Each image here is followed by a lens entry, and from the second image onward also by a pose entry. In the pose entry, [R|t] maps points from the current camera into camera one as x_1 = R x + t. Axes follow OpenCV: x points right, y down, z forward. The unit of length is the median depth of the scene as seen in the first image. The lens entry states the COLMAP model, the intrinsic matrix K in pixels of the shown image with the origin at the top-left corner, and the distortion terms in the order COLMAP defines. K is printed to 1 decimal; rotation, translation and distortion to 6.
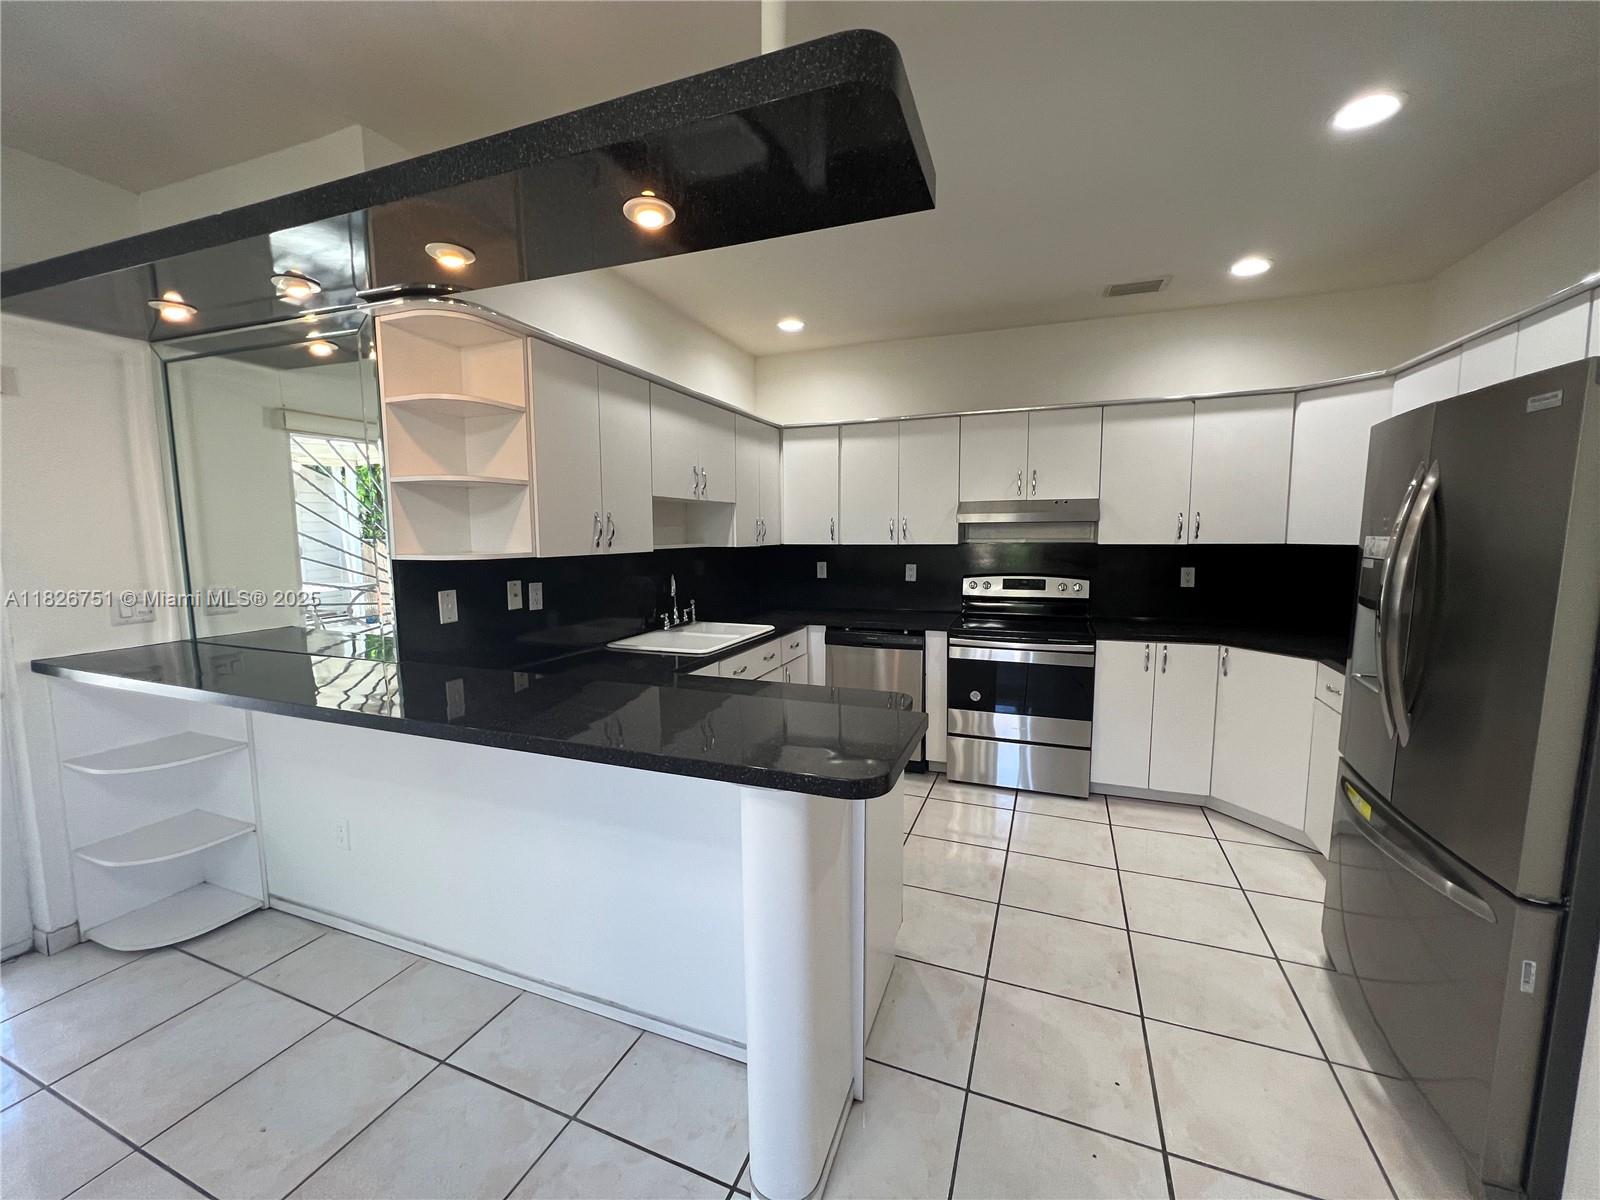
lens RADIAL K [[645.3, 0, 801.5], [0, 645.3, 598.4], [0, 0, 1]] dist [0.000384, -0.000051]
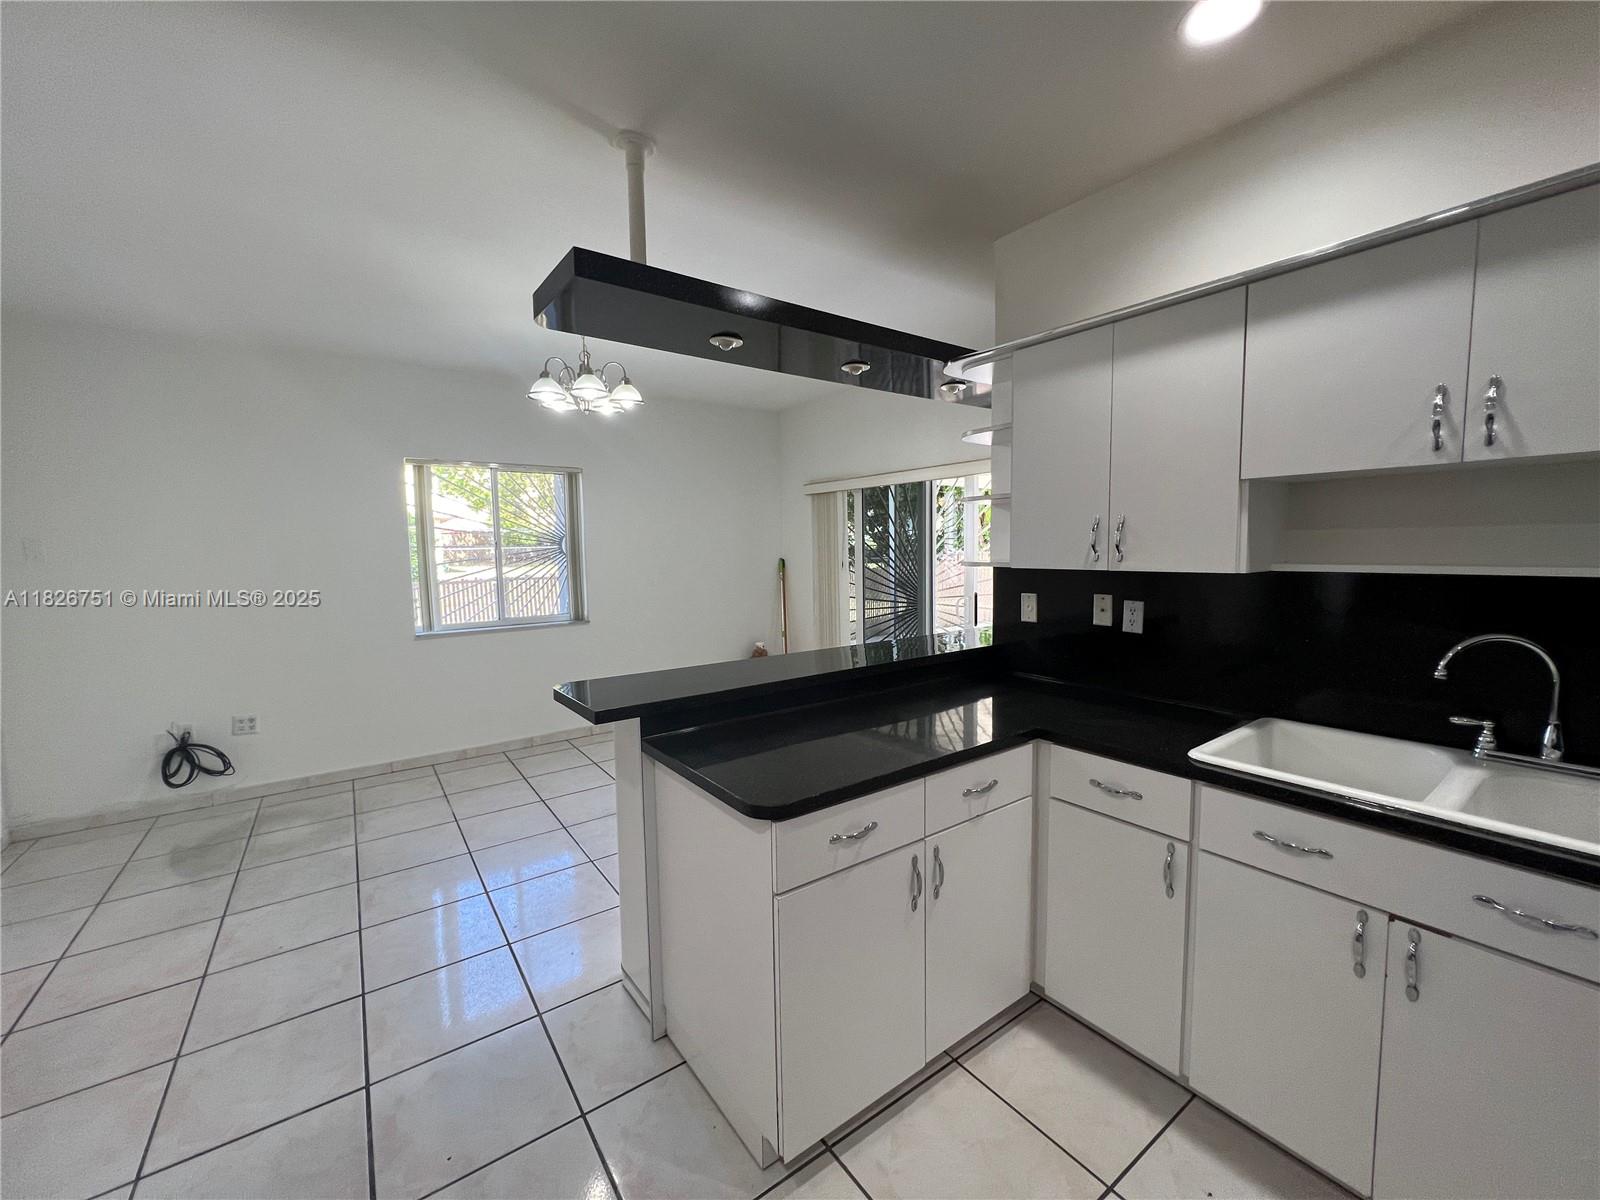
lens RADIAL K [[645.3, 0, 796.6], [0, 645.3, 601.6], [0, 0, 1]] dist [0.000384, -0.000051]
pose [[-0.536651, 0.078895, -0.840108, 0.557293], [-0.076526, 0.986966, 0.141570, -0.112804], [0.840327, 0.140263, -0.523618, 1.106271]]
